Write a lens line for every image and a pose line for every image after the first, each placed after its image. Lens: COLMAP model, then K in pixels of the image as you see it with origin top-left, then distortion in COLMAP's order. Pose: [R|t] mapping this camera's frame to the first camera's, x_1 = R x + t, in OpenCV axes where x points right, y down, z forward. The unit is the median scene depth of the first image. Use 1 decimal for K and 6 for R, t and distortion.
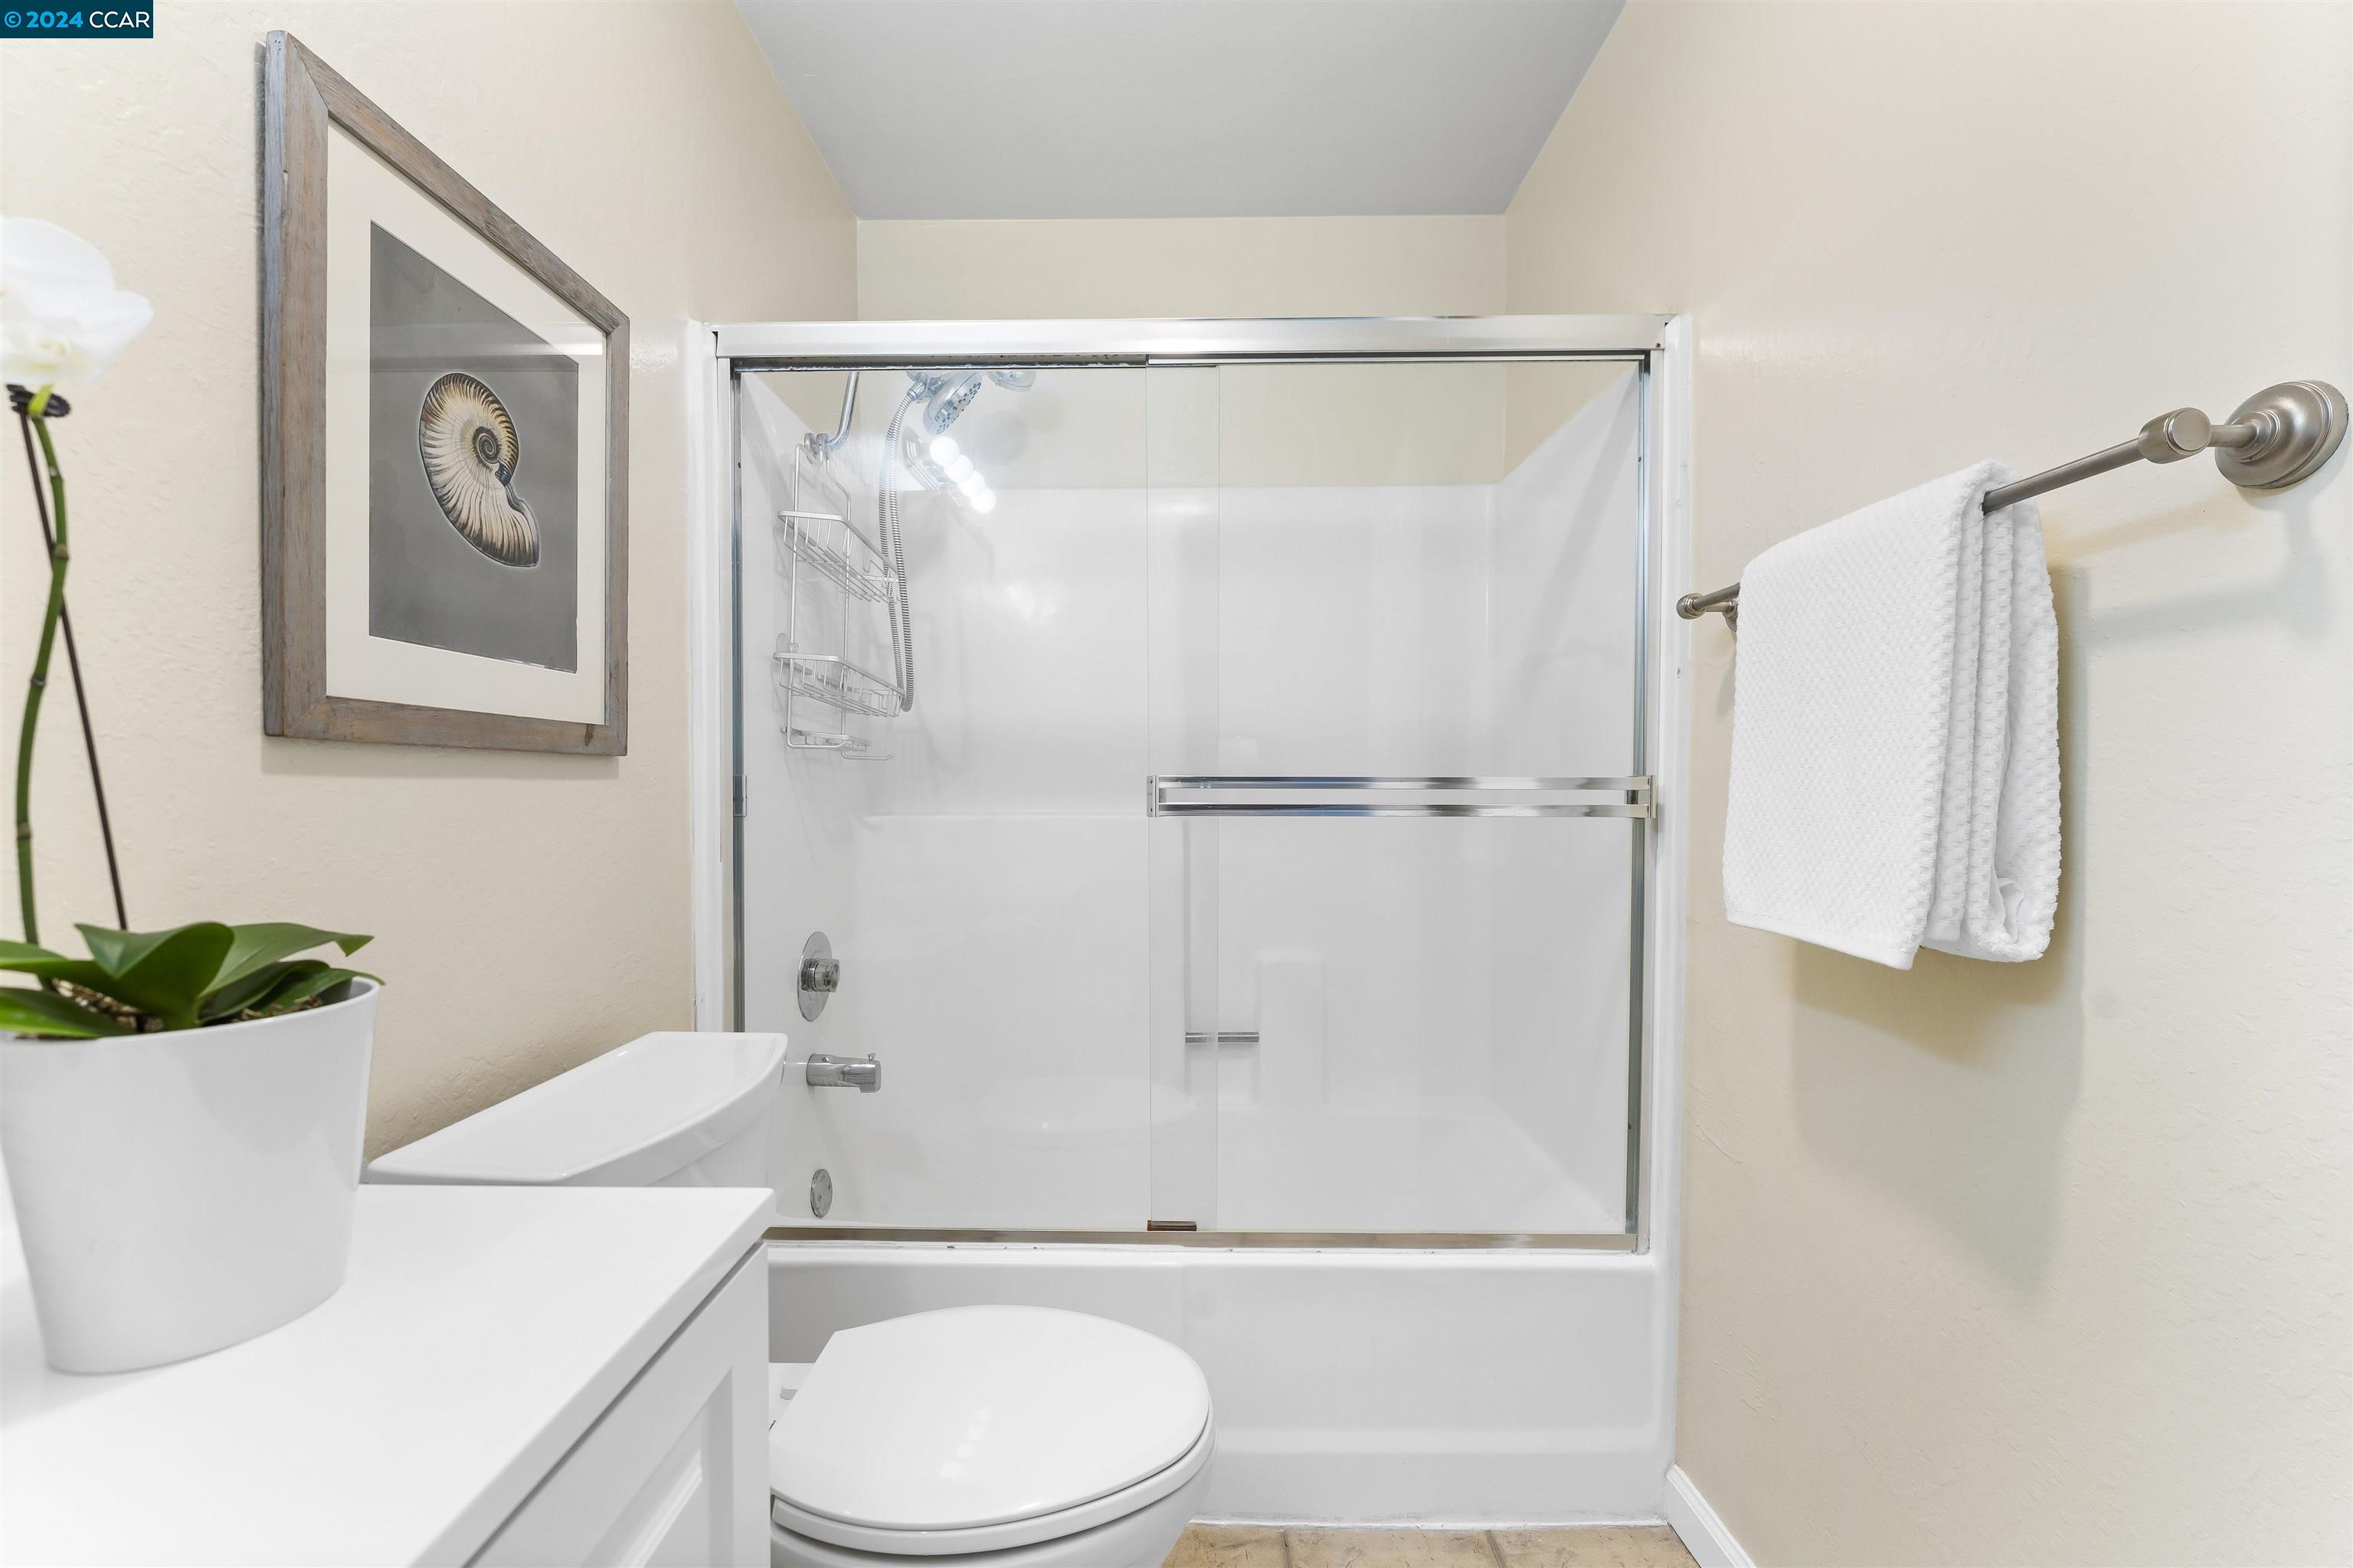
lens RADIAL K [[935.9, 0, 1171.5], [0, 935.9, 791.5], [0, 0, 1]] dist [-0.004241, 0.000760]
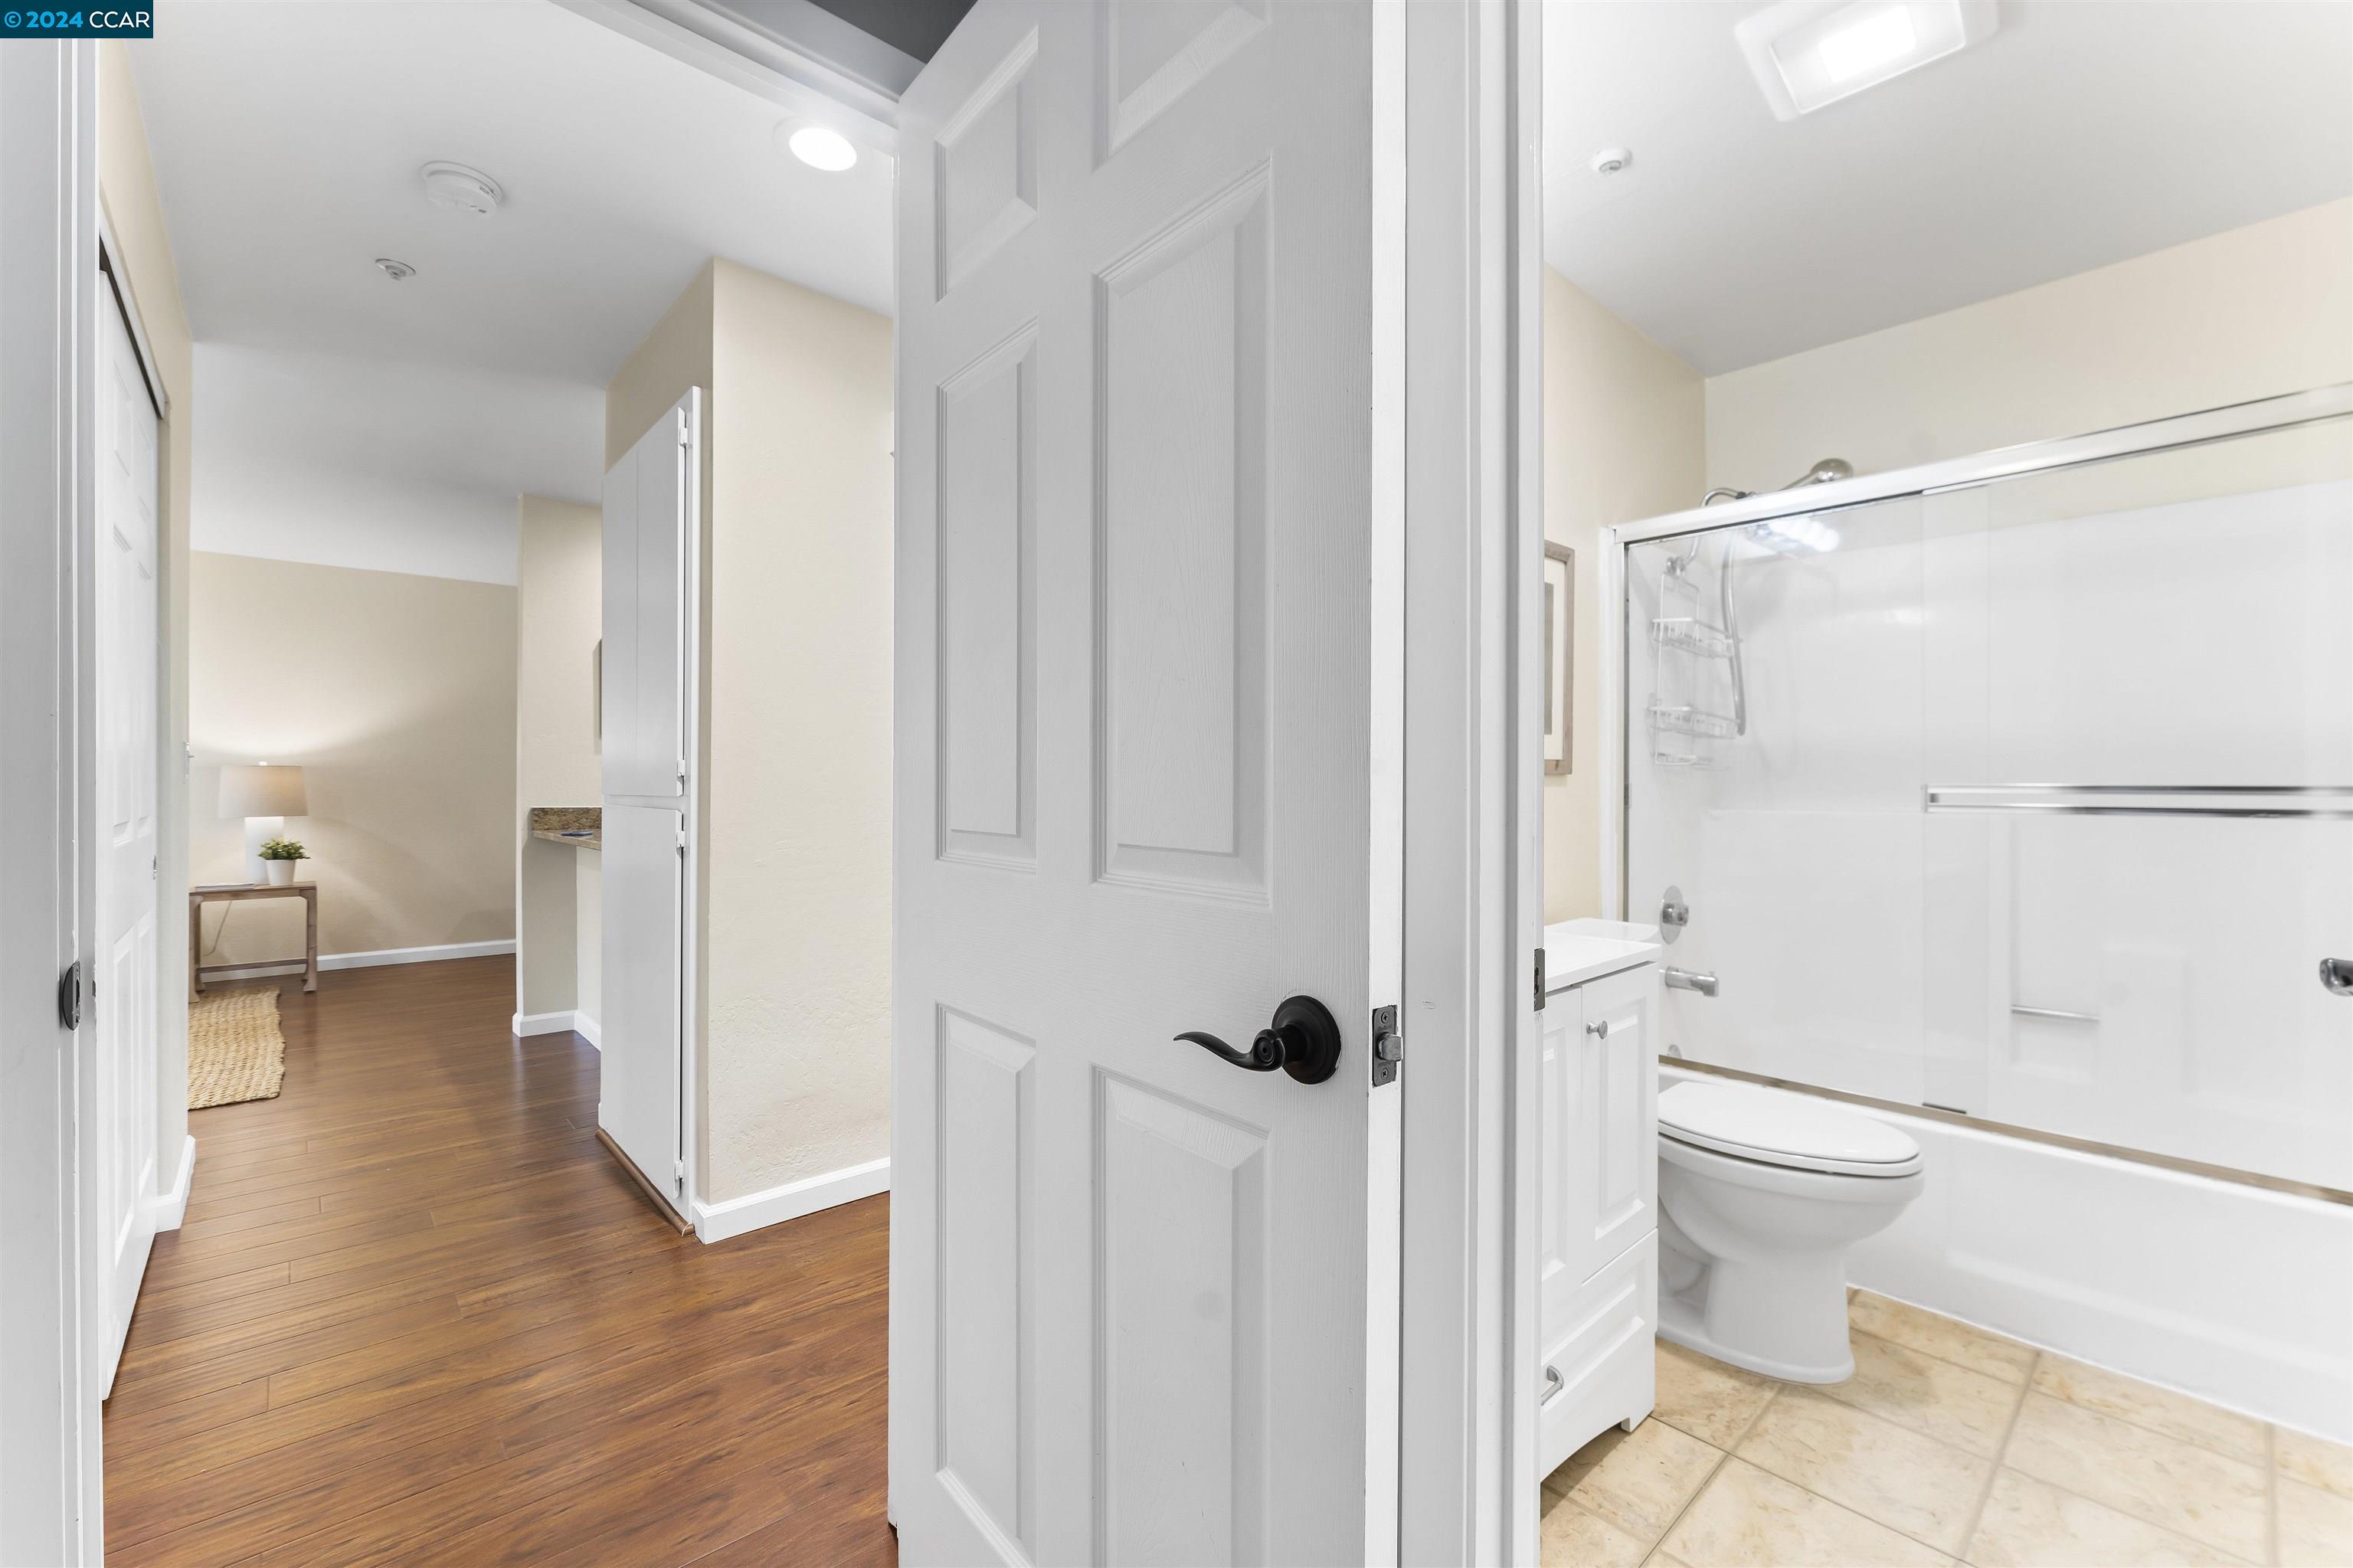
lens RADIAL K [[975.5, 0, 1157.3], [0, 975.5, 782.8], [0, 0, 1]] dist [-0.003446, 0.000705]
pose [[0.664748, 0.004023, -0.747057, 0.243090], [-0.007515, 0.999971, -0.001302, -0.007293], [0.747030, 0.006479, 0.664759, -0.673149]]
